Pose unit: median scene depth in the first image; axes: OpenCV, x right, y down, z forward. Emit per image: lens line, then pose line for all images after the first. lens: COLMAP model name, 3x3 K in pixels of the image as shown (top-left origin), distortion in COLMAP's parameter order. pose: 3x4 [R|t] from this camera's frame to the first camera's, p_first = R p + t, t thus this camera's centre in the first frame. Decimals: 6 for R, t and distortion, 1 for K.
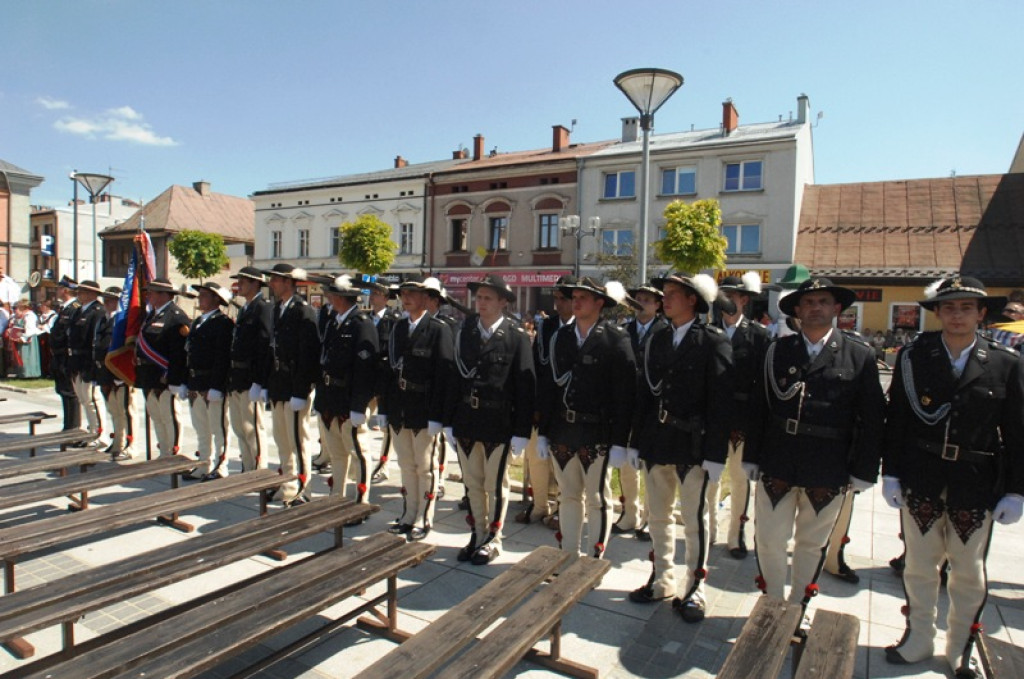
lens RADIAL K [[628.7, 0, 507.8], [0, 628.7, 337.5], [0, 0, 1]] dist [-0.065228, 0.036707]
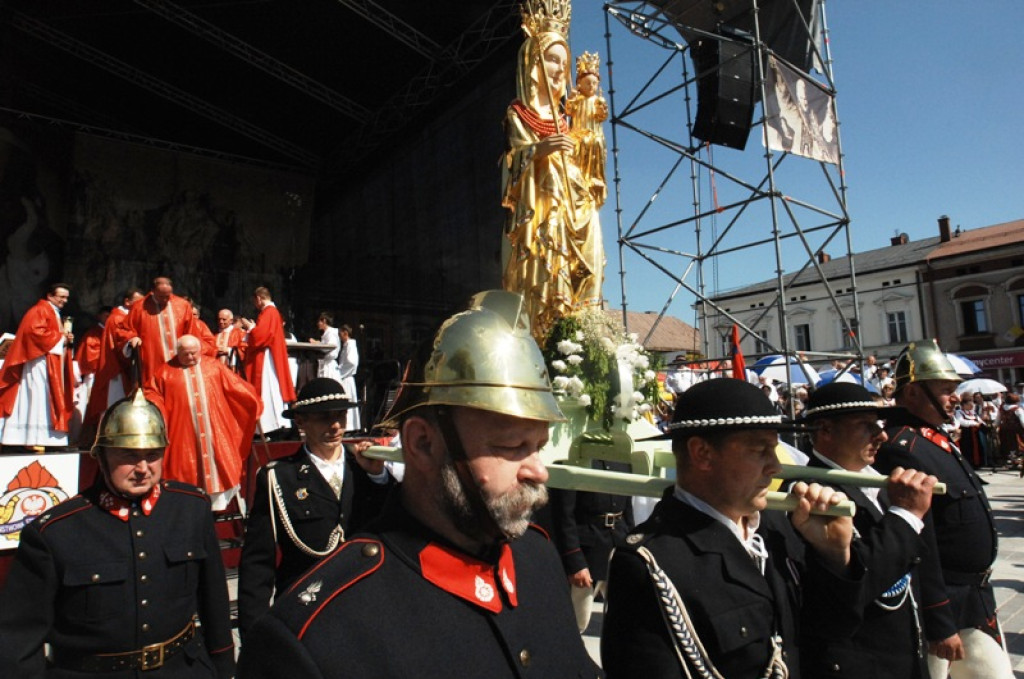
lens RADIAL K [[630.5, 0, 508.1], [0, 630.5, 338.9], [0, 0, 1]] dist [-0.066226, 0.036846]
pose [[0.927538, -0.103958, -0.358980, -0.390547], [0.044188, 0.984302, -0.170873, -0.000047], [0.371108, 0.142629, 0.917571, -0.126095]]
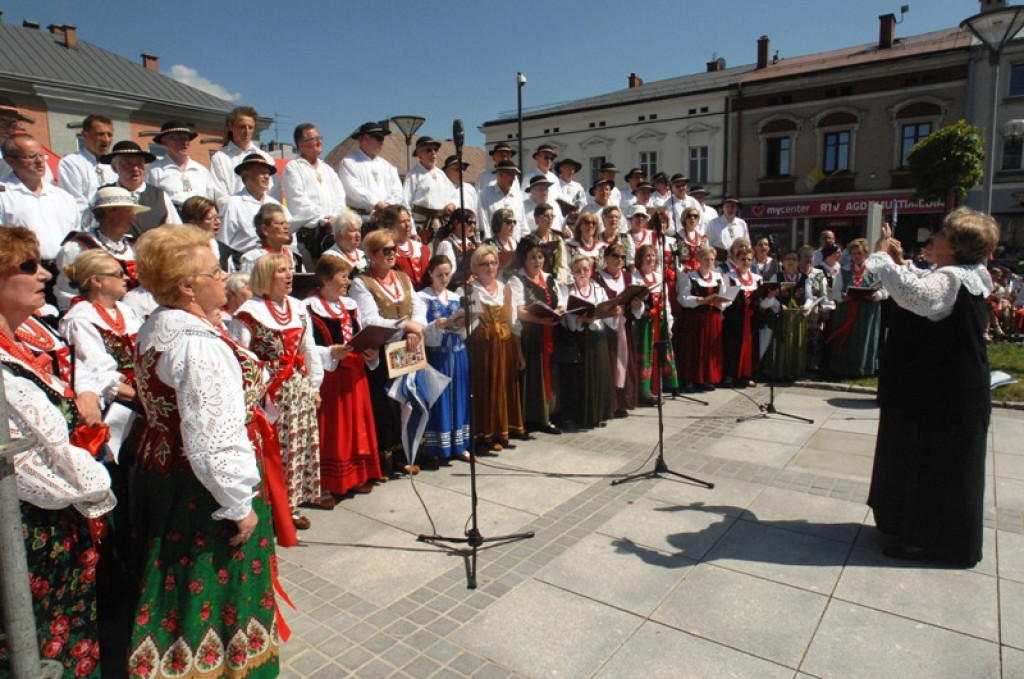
lens RADIAL K [[630.5, 0, 508.1], [0, 630.5, 338.9], [0, 0, 1]] dist [-0.066226, 0.036846]
pose [[0.991871, -0.023121, -0.125132, -0.322709], [0.034692, 0.995237, 0.091099, -0.008998], [0.122430, -0.094699, 0.987949, 0.109628]]
